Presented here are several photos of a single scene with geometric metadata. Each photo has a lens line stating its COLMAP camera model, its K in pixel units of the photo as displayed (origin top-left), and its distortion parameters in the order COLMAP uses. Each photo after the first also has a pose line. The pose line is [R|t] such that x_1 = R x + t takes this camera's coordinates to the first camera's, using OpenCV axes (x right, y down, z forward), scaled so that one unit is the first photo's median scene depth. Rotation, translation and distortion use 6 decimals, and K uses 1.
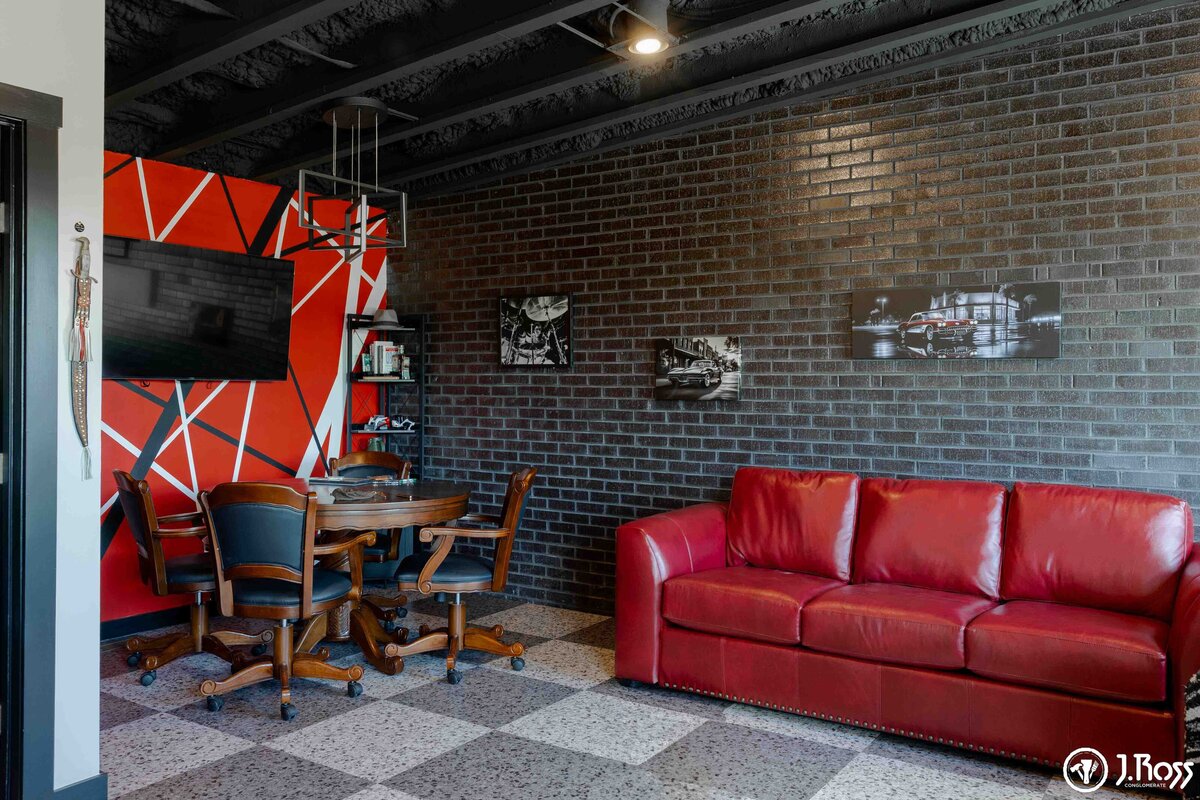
lens RADIAL K [[954.4, 0, 599.2], [0, 954.4, 400.4], [0, 0, 1]] dist [-0.003487, -0.005891]
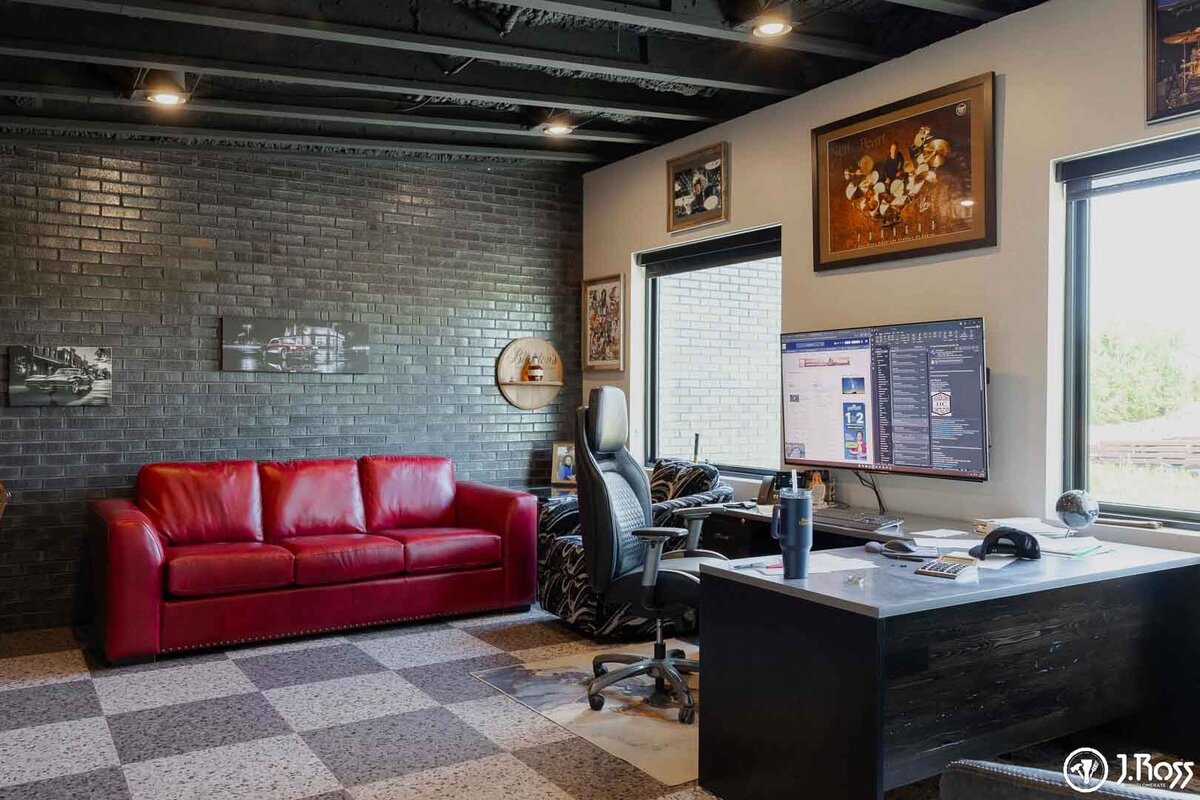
lens RADIAL K [[954.4, 0, 599.8], [0, 954.4, 394.8], [0, 0, 1]] dist [-0.003487, -0.005891]
pose [[0.399037, -0.010710, 0.916872, -0.739809], [0.008283, 0.999933, 0.008076, -0.019469], [-0.916898, 0.004372, 0.399099, 0.044436]]
